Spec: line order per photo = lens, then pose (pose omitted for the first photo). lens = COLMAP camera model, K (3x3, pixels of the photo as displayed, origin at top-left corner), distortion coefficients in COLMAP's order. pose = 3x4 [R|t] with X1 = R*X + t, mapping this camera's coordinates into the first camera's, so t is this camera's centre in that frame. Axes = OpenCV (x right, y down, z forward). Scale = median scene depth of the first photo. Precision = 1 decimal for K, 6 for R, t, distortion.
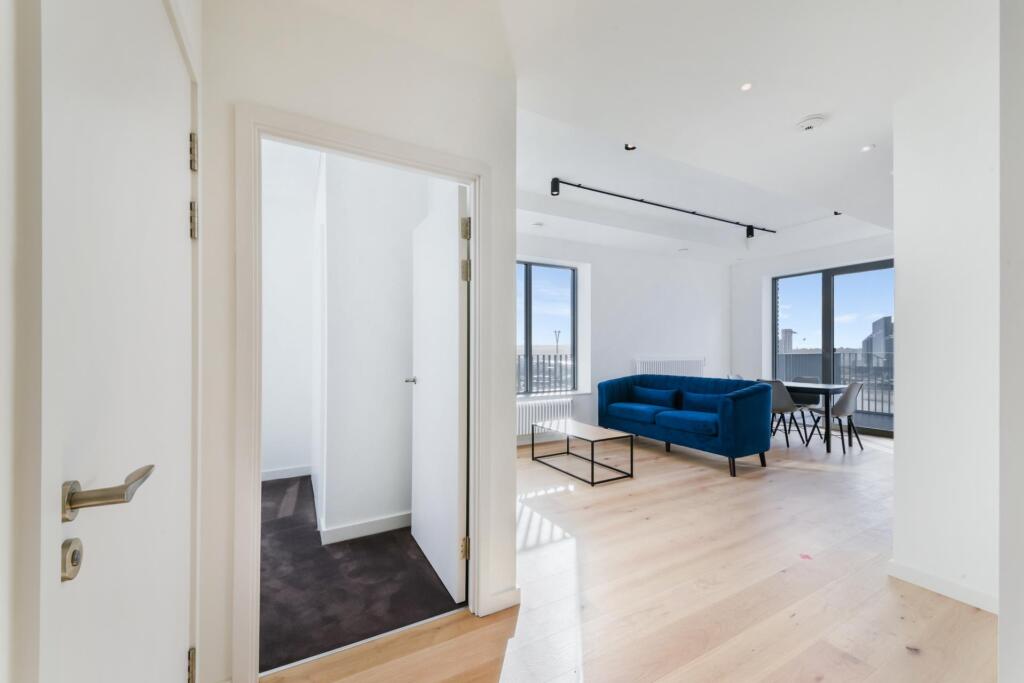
lens RADIAL K [[405.6, 0, 512.9], [0, 405.6, 343.6], [0, 0, 1]] dist [-0.001259, -0.000059]
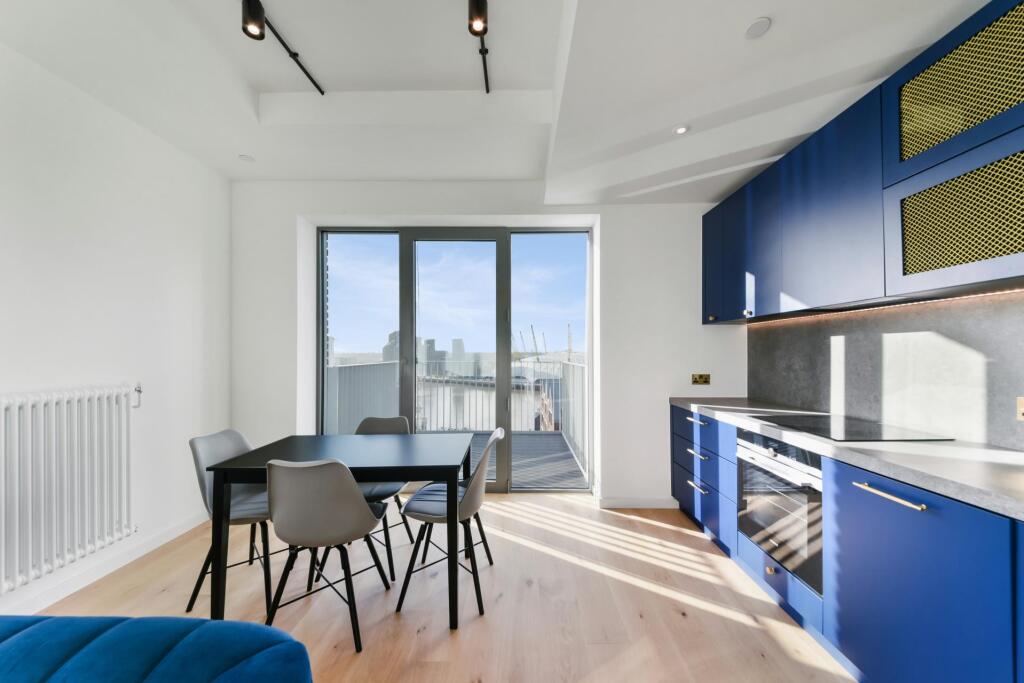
lens RADIAL K [[369.0, 0, 513.4], [0, 369.0, 352.5], [0, 0, 1]] dist [-0.001240, -0.000026]
pose [[0.504232, -0.007600, 0.863535, 0.387286], [0.009305, 0.999951, 0.003367, -0.003845], [-0.863518, 0.006337, 0.504278, 0.591959]]
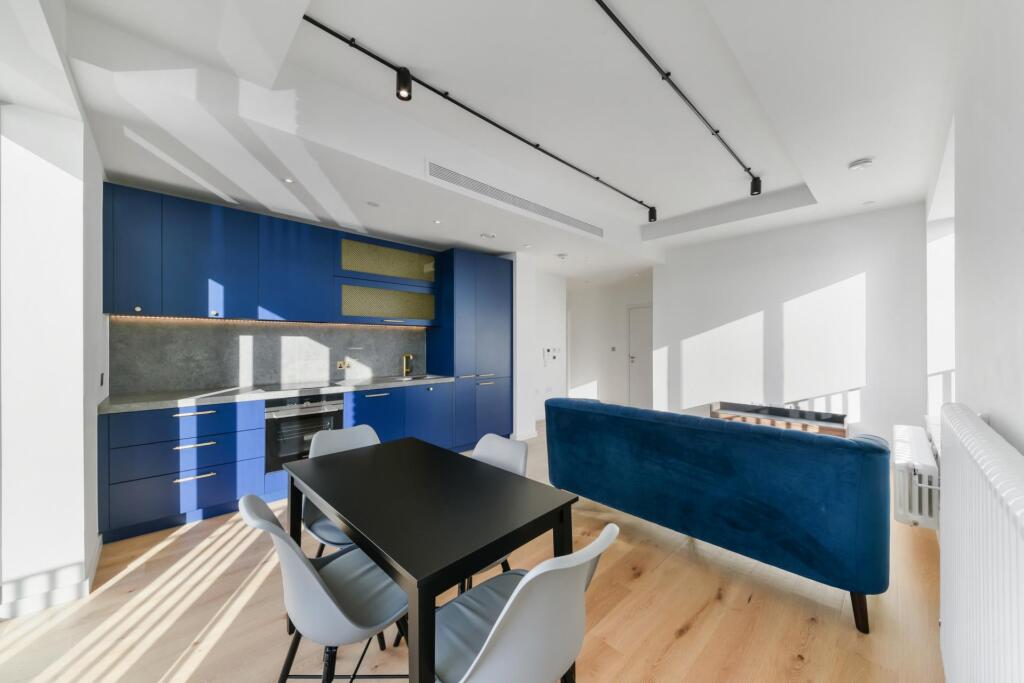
lens RADIAL K [[369.0, 0, 514.6], [0, 369.0, 343.0], [0, 0, 1]] dist [-0.001240, -0.000026]
pose [[-0.967930, -0.004758, -0.251176, 0.651929], [-0.004736, 0.999989, -0.000691, -0.006342], [0.251177, 0.000521, -0.967941, 1.260063]]
